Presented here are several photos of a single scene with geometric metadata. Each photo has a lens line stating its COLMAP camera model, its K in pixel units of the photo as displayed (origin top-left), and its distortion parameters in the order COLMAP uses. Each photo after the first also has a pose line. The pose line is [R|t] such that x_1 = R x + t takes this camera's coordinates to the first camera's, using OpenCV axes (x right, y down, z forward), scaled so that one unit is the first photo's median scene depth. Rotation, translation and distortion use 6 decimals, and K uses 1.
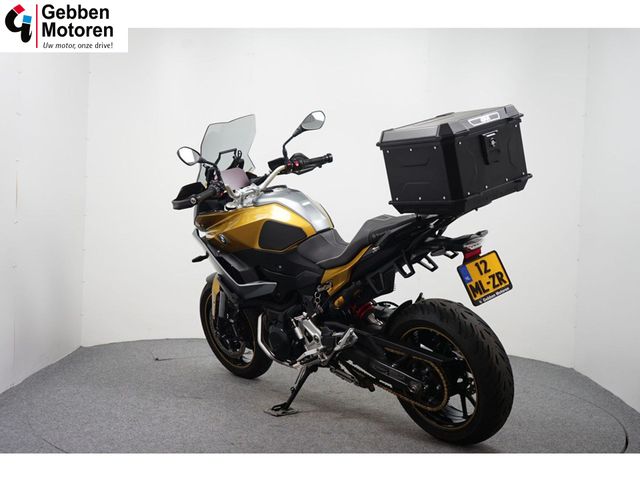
lens RADIAL K [[882.4, 0, 320.4], [0, 882.4, 239.2], [0, 0, 1]] dist [-0.047028, 0.000000]
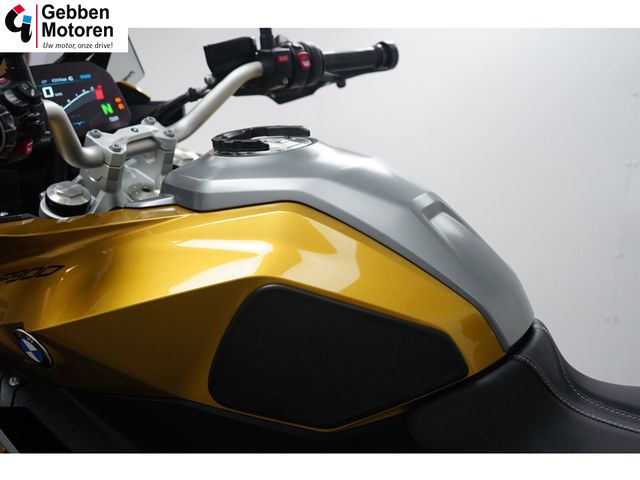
lens RADIAL K [[676.3, 0, 319.6], [0, 676.3, 240.0], [0, 0, 1]] dist [0.007549, 0.000000]
pose [[0.955841, 0.016354, 0.293428, -0.088575], [-0.034994, 0.997680, 0.058390, -0.039013], [-0.291792, -0.066080, 0.954196, 0.786431]]
